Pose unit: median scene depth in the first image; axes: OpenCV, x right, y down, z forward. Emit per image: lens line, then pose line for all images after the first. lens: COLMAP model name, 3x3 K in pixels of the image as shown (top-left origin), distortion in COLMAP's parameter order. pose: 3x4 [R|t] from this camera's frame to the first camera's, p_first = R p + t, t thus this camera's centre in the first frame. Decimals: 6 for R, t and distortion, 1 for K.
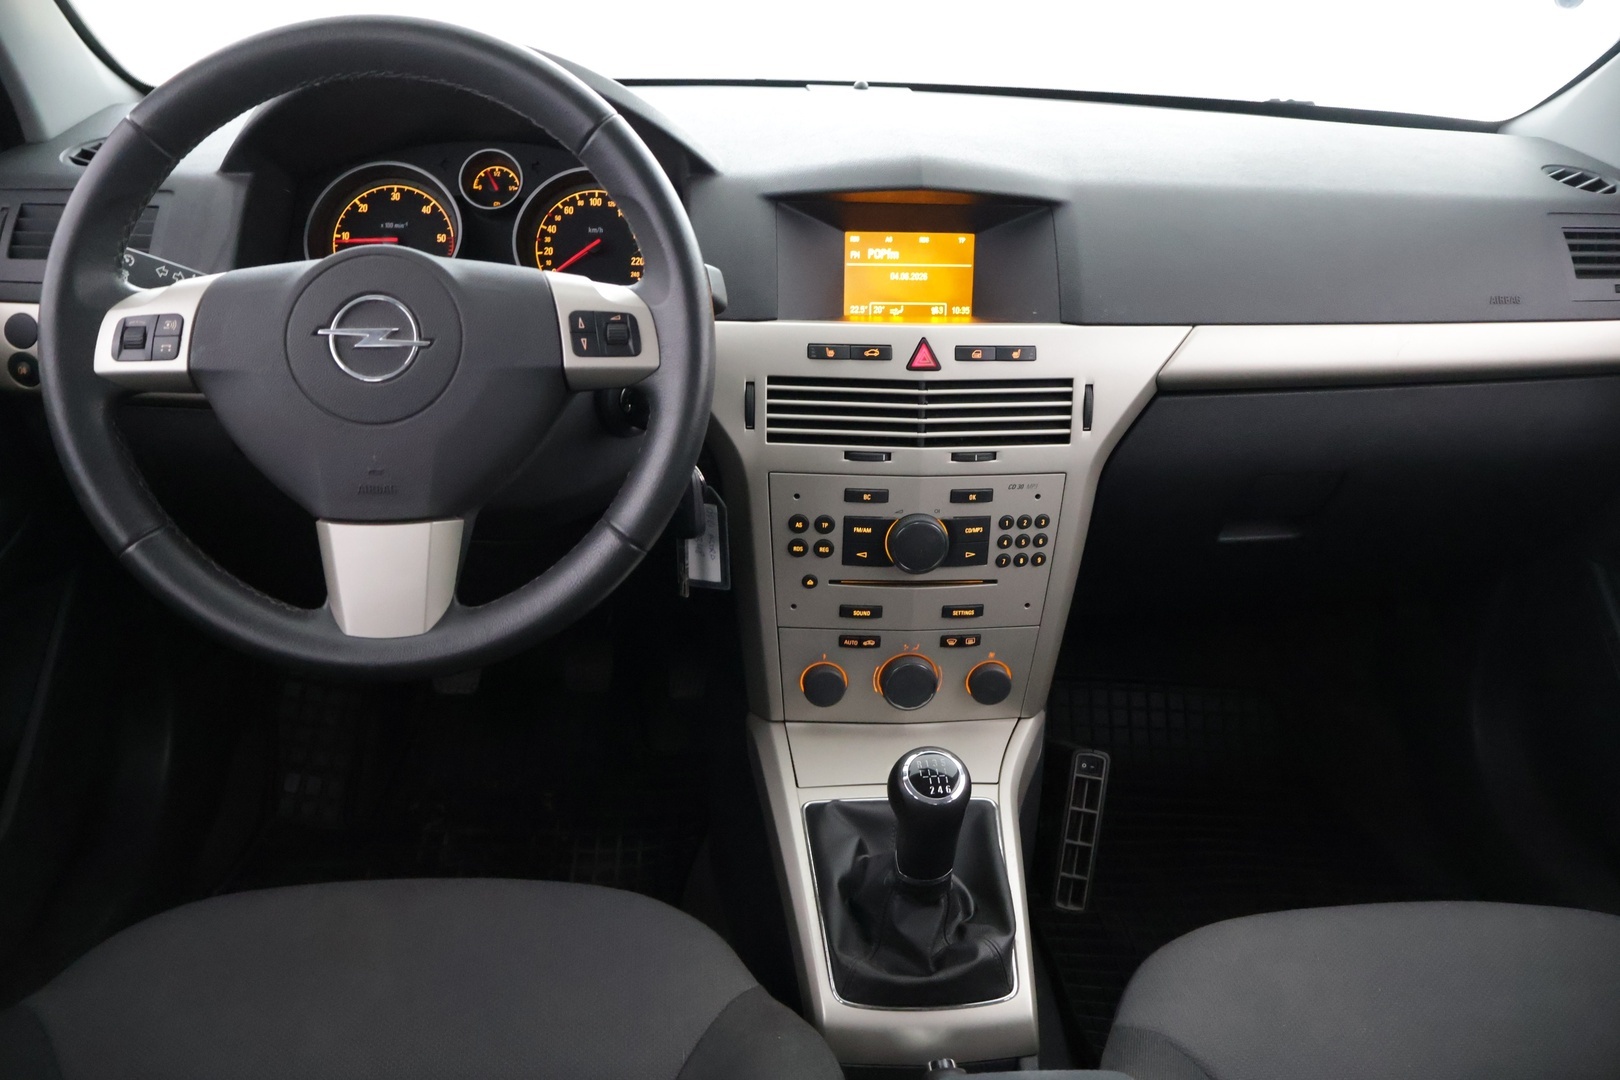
lens RADIAL K [[1352.0, 0, 803.6], [0, 1352.0, 544.2], [0, 0, 1]] dist [-0.003367, -0.001264]
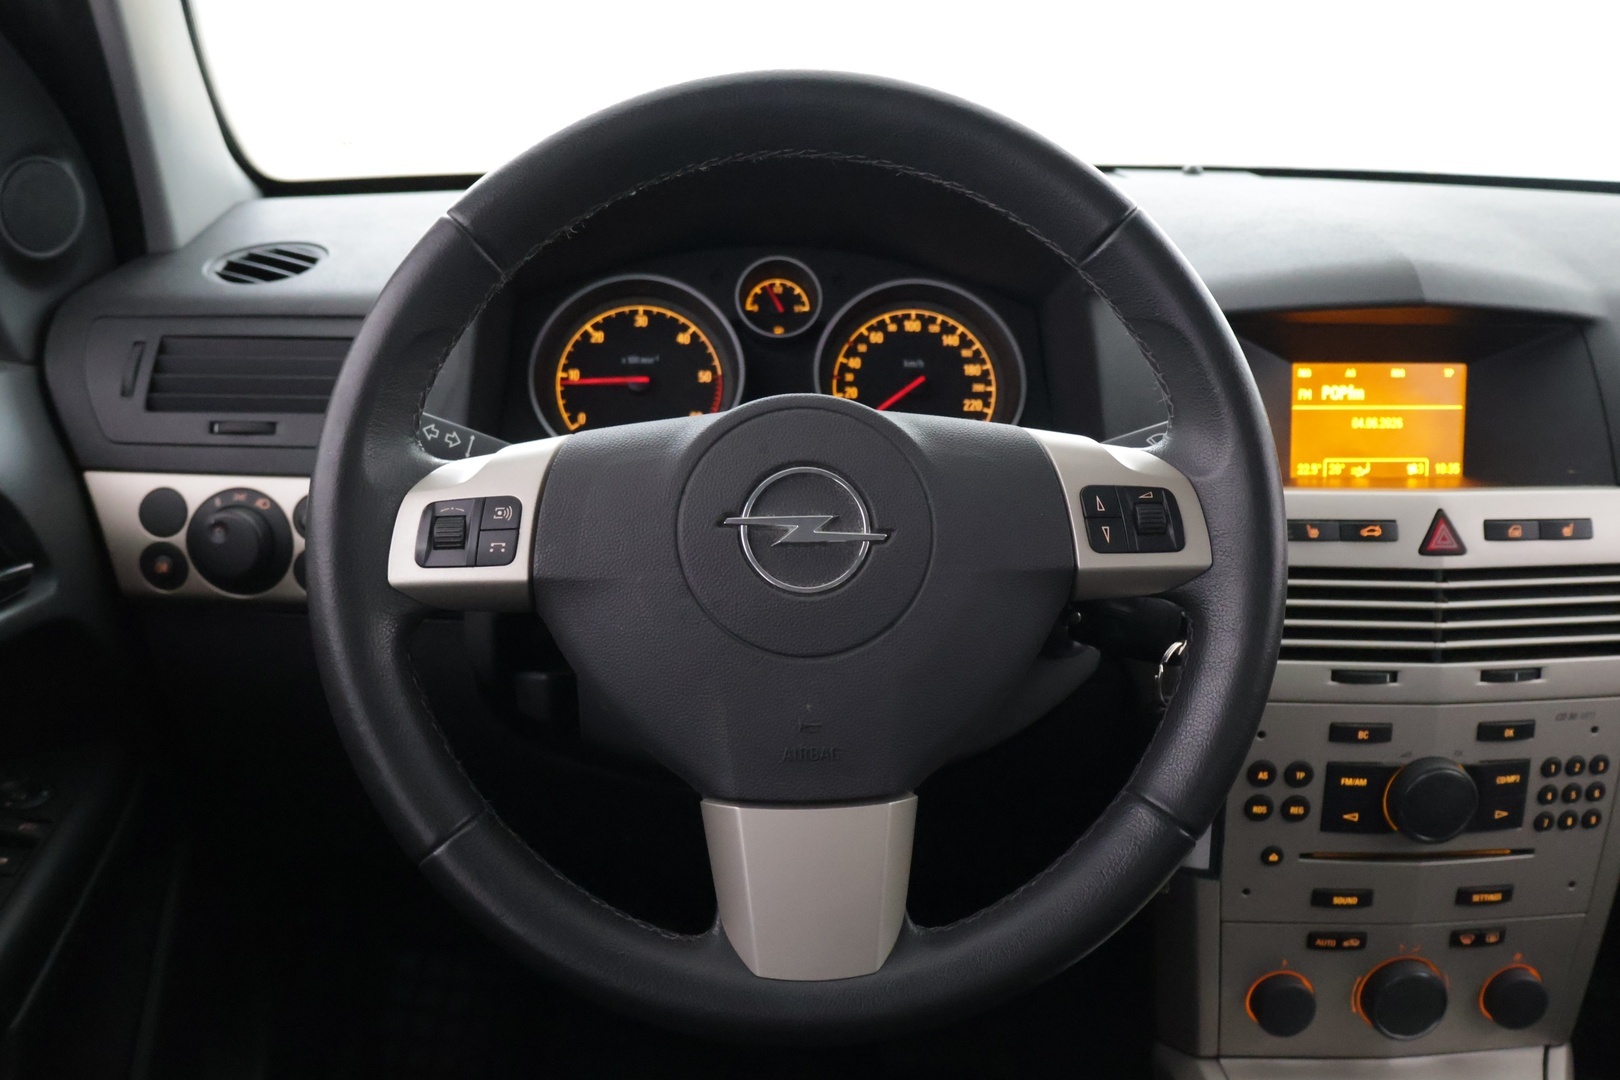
lens RADIAL K [[1662.9, 0, 802.8], [0, 1662.9, 532.8], [0, 0, 1]] dist [0.005342, 0.000000]
pose [[0.999894, -0.010676, 0.009904, -0.244294], [0.011774, 0.992892, -0.118438, -0.038971], [-0.008569, 0.118542, 0.992912, 0.129128]]
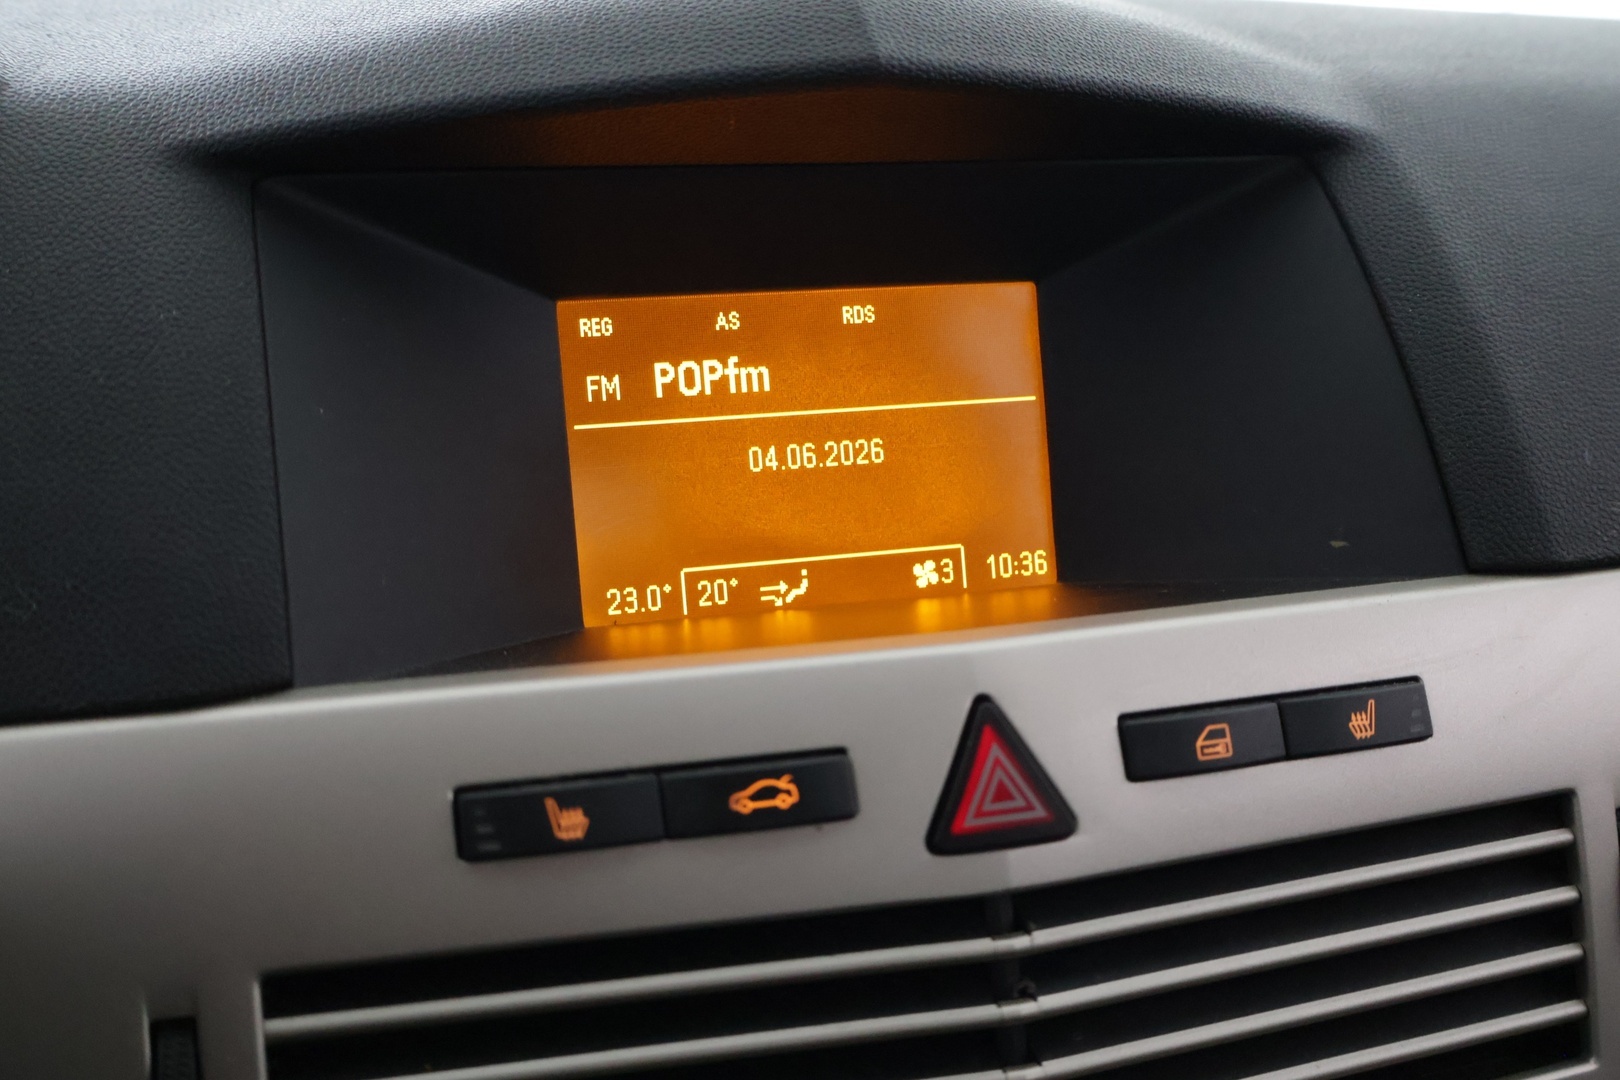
lens RADIAL K [[1811.0, 0, 806.5], [0, 1811.0, 534.4], [0, 0, 1]] dist [-0.008912, 0.000000]
pose [[0.972313, -0.090726, 0.215353, -0.000249], [0.131595, 0.974122, -0.183762, -0.122544], [-0.193108, 0.207013, 0.959091, 0.685982]]
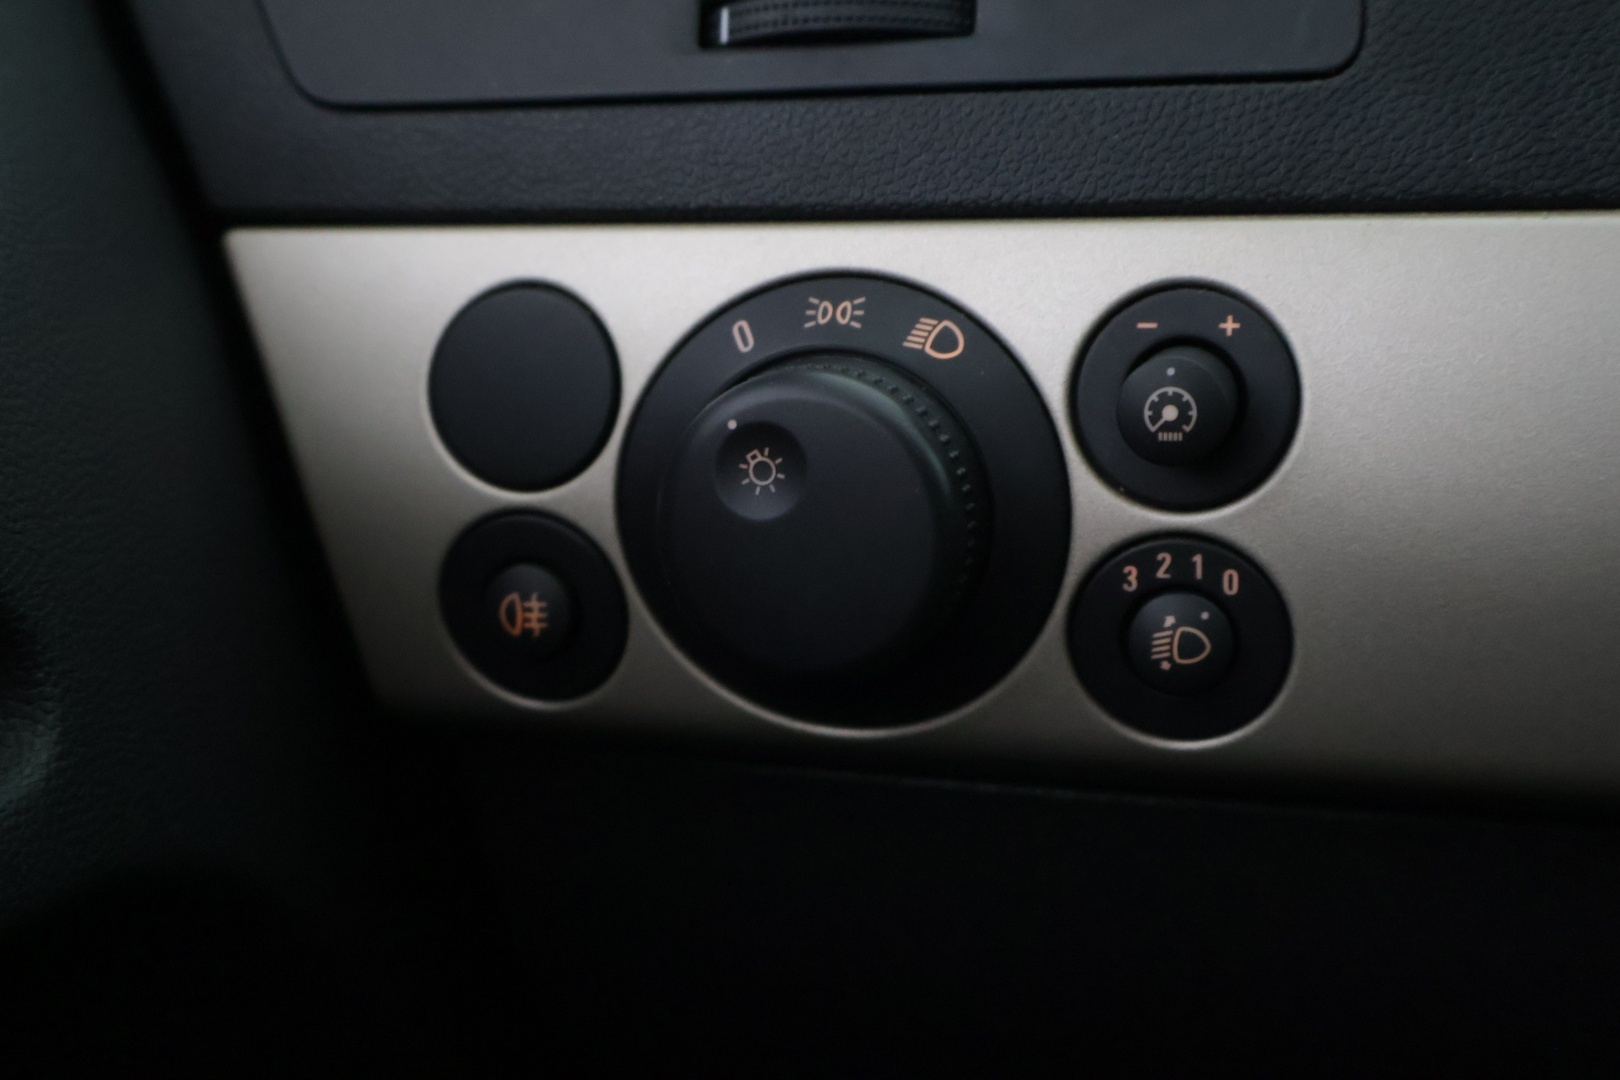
lens RADIAL K [[2038.1, 0, 809.6], [0, 2038.1, 539.6], [0, 0, 1]] dist [0.027694, 0.000000]
pose [[0.974161, -0.010503, -0.225610, -0.469517], [-0.000107, 0.998897, -0.046963, -0.122190], [0.225854, 0.045774, 0.973085, 0.733154]]
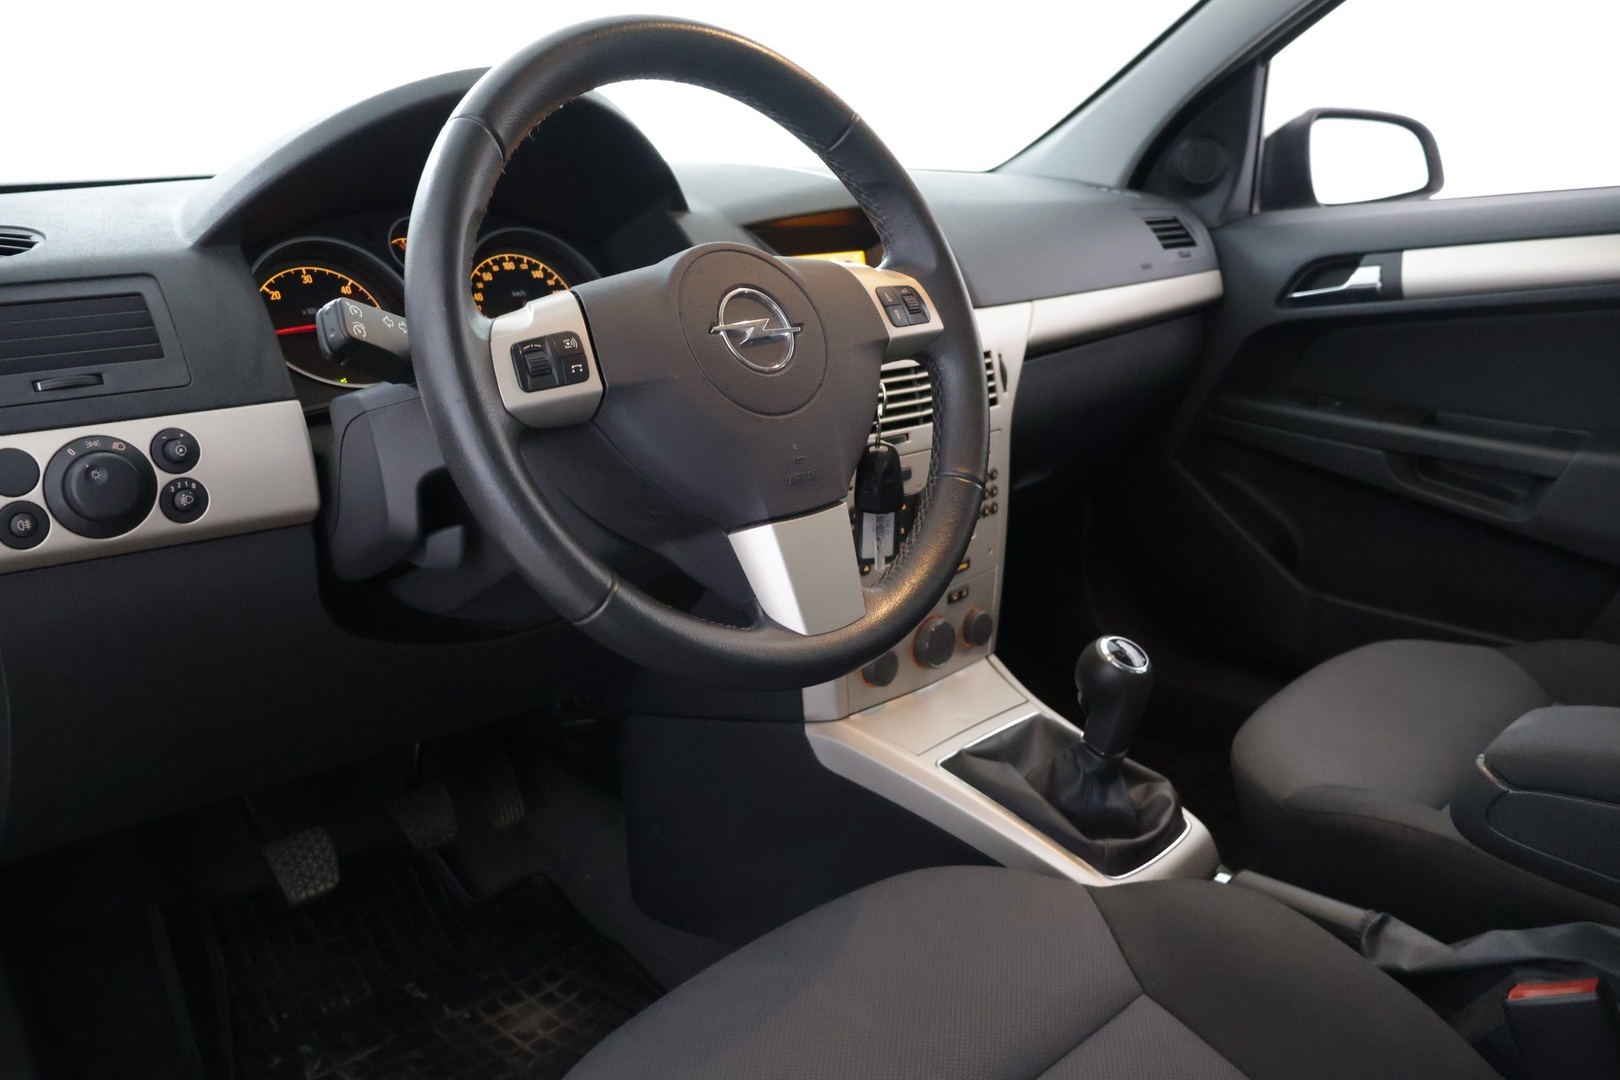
lens RADIAL K [[1352.0, 0, 803.7], [0, 1352.0, 549.6], [0, 0, 1]] dist [-0.003367, -0.001264]
pose [[0.749299, -0.219643, 0.624746, -0.697011], [0.297708, 0.954414, -0.021517, 0.021934], [-0.591541, 0.202114, 0.780531, 0.190065]]
